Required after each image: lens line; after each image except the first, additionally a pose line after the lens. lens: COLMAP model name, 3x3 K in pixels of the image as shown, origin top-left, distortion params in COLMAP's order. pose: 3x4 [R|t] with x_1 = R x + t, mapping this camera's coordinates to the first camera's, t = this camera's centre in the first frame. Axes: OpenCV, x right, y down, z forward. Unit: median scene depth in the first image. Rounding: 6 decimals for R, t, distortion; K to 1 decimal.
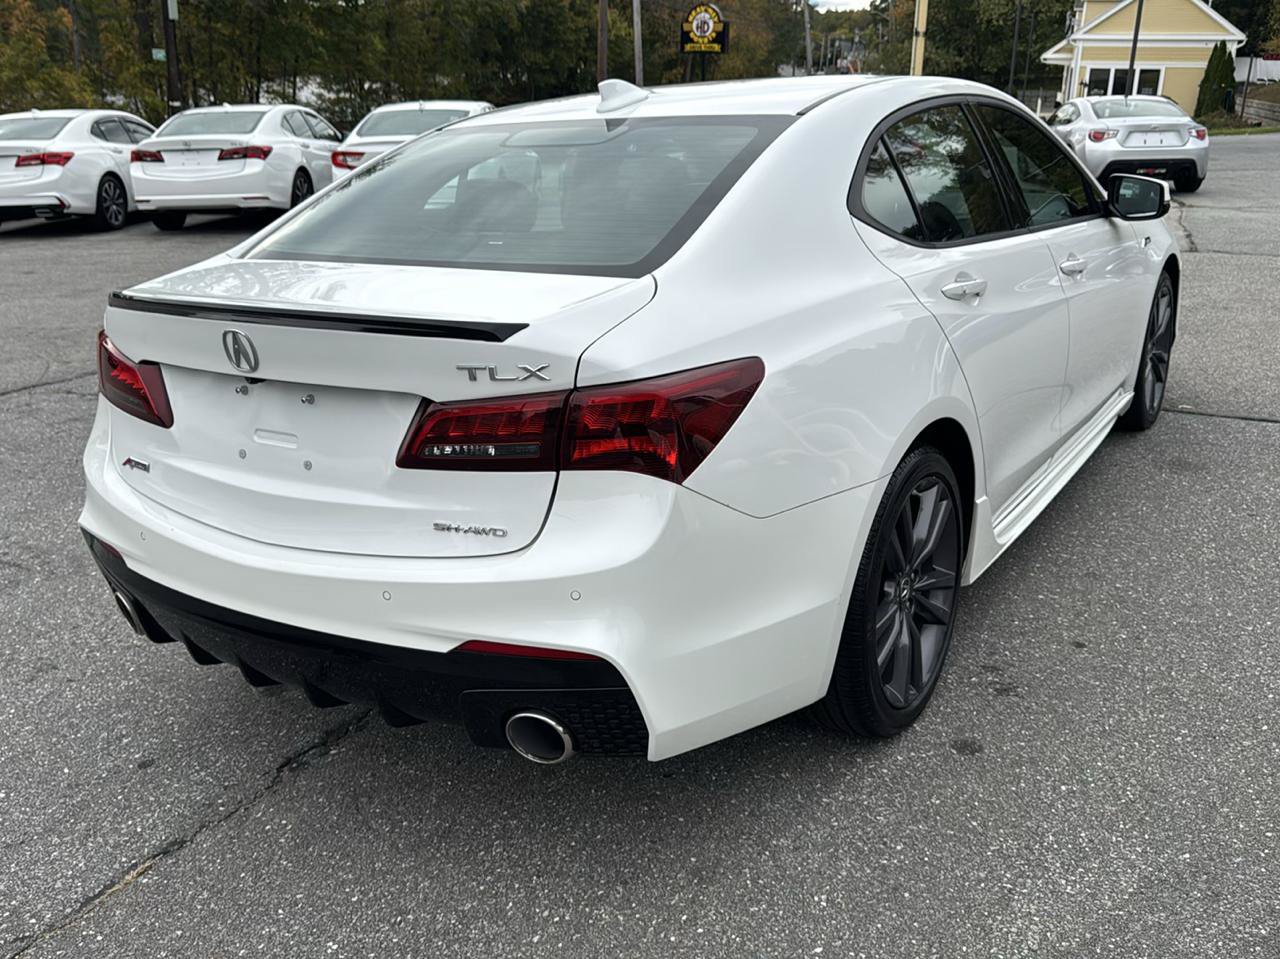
lens RADIAL K [[1163.2, 0, 643.0], [0, 1163.2, 484.5], [0, 0, 1]] dist [0.069940, -0.125421]
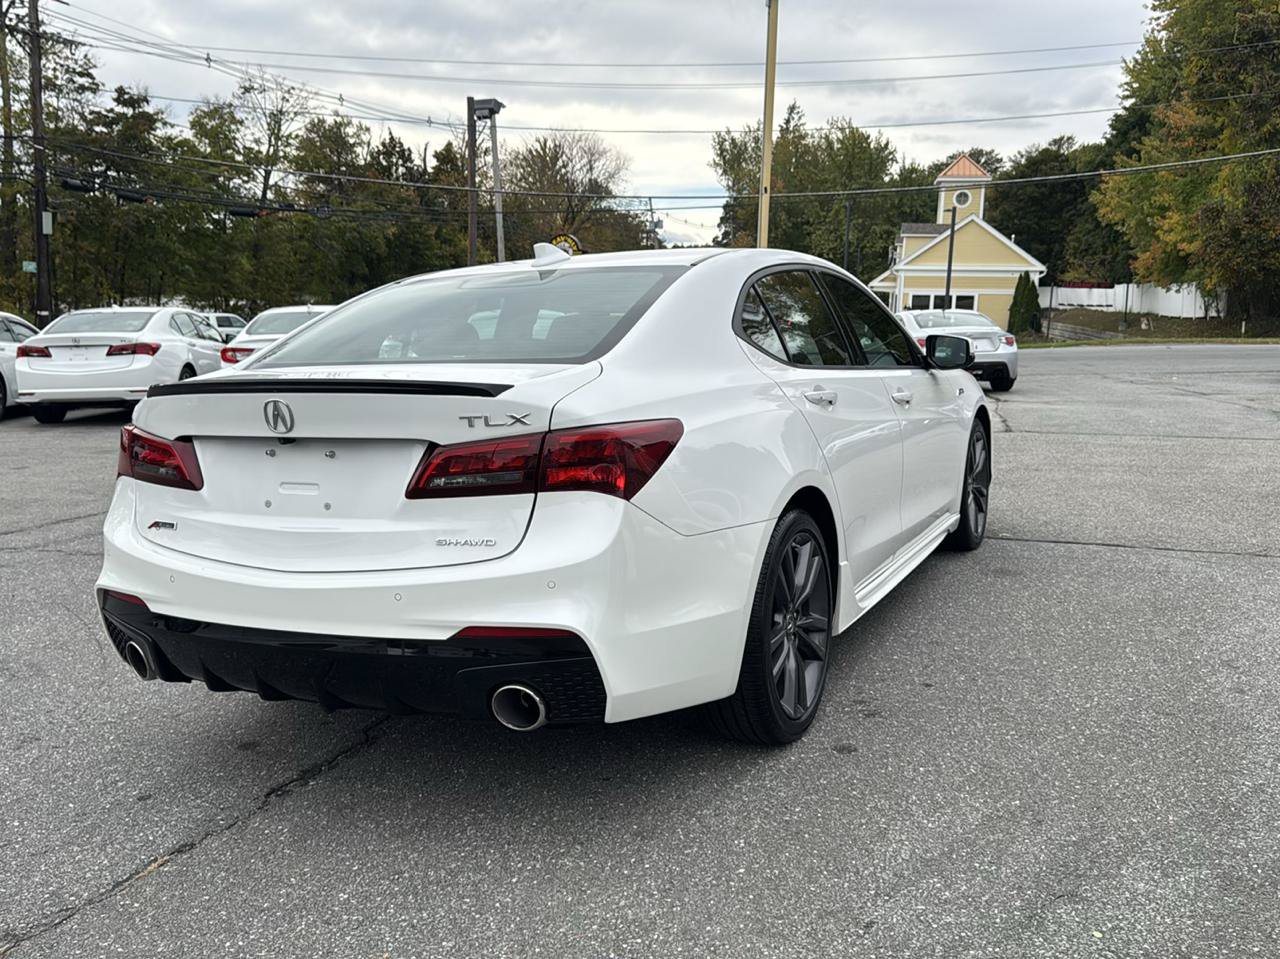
lens RADIAL K [[1151.6, 0, 640.0], [0, 1151.6, 479.5], [0, 0, 1]] dist [0.116799, -0.215332]
pose [[0.993163, -0.005445, 0.116606, -0.077577], [0.026505, 0.983340, -0.179832, 0.152639], [-0.113684, 0.181693, 0.976762, -0.218458]]
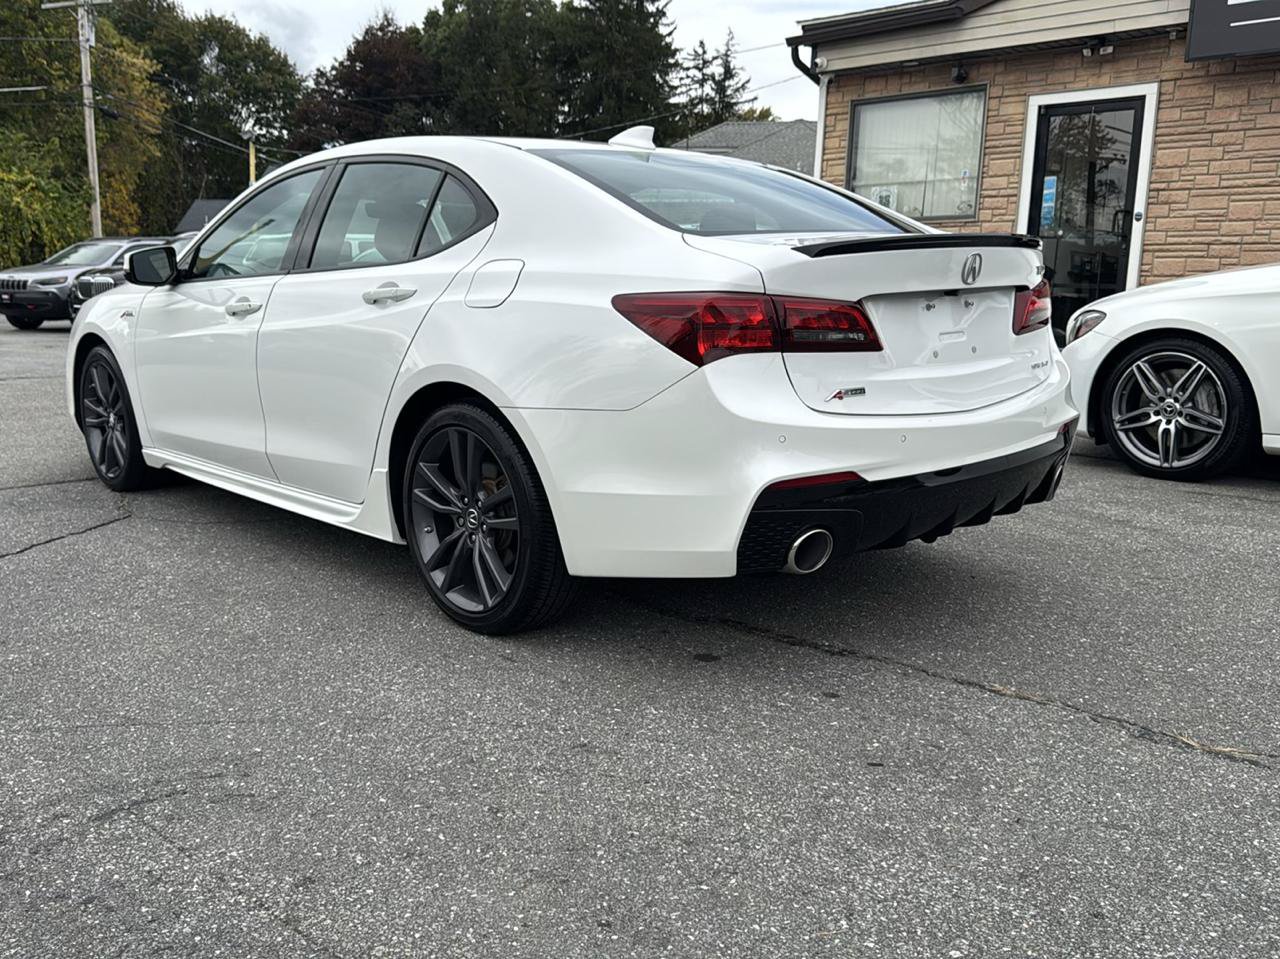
lens RADIAL K [[1158.5, 0, 643.2], [0, 1158.5, 477.7], [0, 0, 1]] dist [0.080937, -0.132987]
pose [[0.243347, -0.135680, 0.960403, -1.432683], [0.292074, 0.954459, 0.060835, -0.056640], [-0.924919, 0.265705, 0.271893, 0.819190]]
